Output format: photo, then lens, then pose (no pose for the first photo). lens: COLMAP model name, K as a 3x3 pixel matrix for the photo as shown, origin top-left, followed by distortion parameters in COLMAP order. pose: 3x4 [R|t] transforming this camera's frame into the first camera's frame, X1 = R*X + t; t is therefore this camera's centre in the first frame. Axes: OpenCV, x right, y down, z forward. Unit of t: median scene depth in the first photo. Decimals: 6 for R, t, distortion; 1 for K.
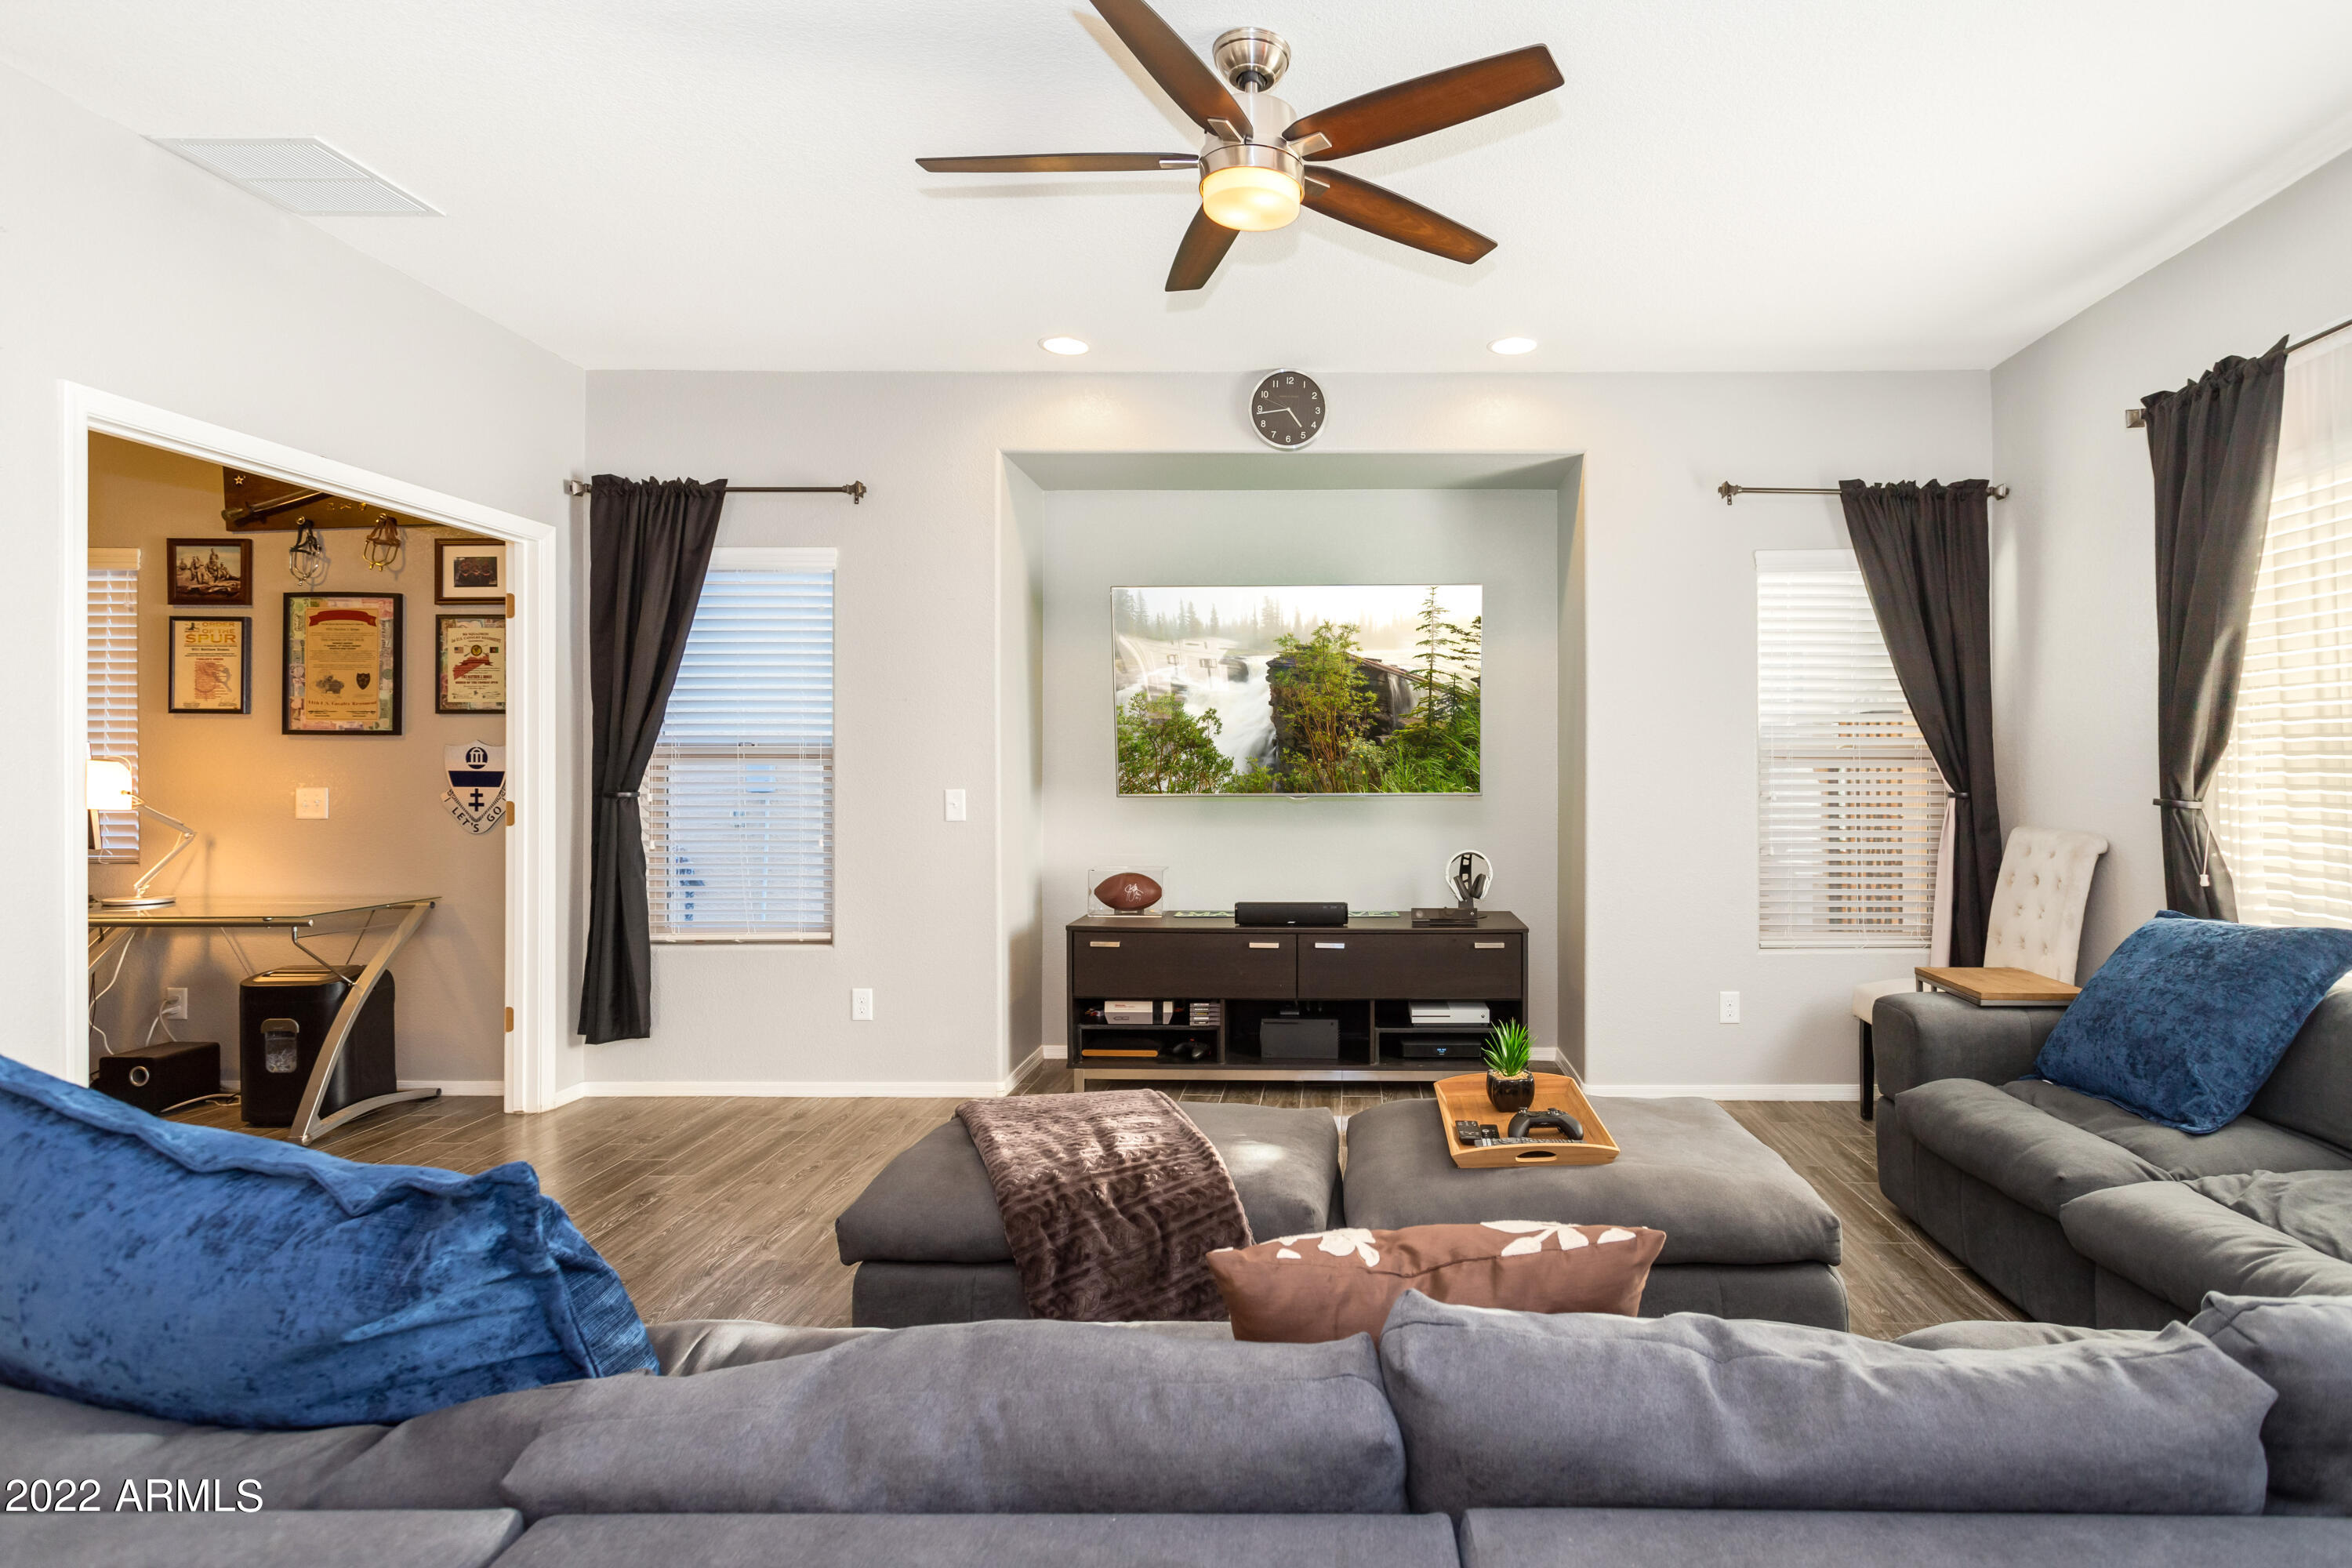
lens RADIAL K [[1223.7, 0, 1176.6], [0, 1223.7, 753.9], [0, 0, 1]] dist [0.004202, 0.001407]
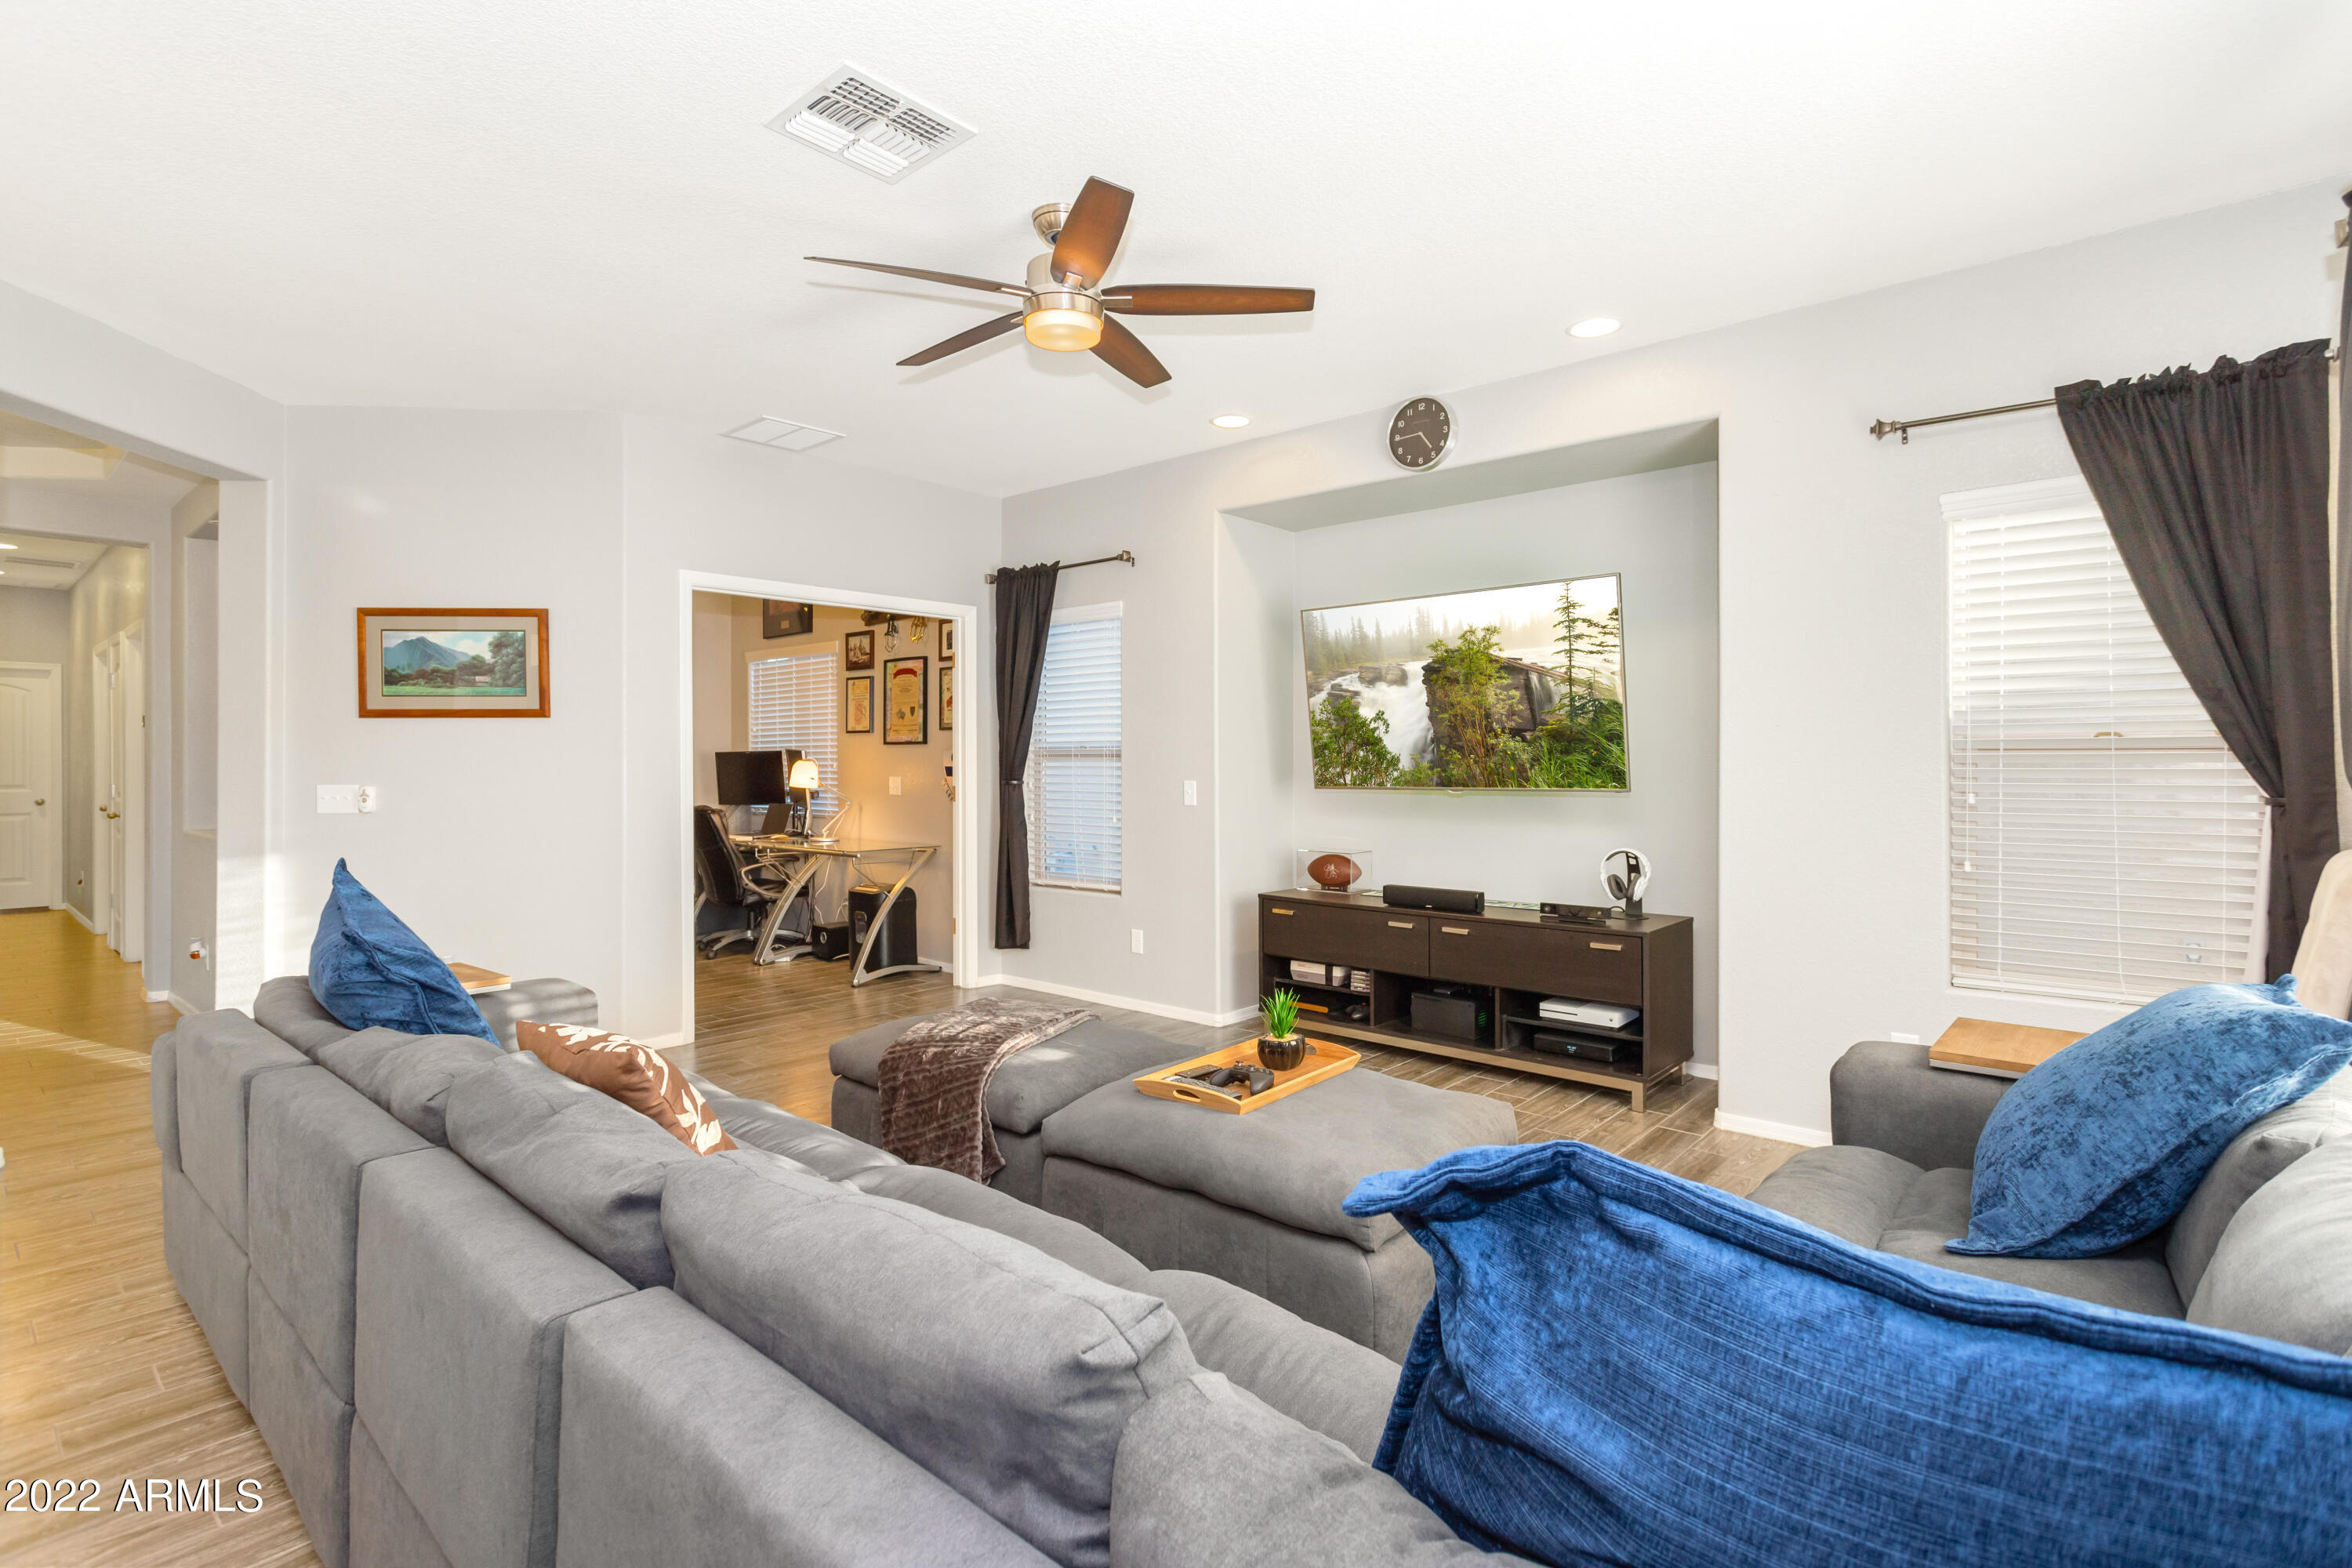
lens RADIAL K [[1131.0, 0, 1187.3], [0, 1131.0, 759.2], [0, 0, 1]] dist [0.002568, 0.000819]
pose [[0.751817, -0.003639, -0.659361, 0.590272], [0.009544, 0.999940, 0.005365, -0.000180], [0.659302, -0.010327, 0.751807, 0.106811]]
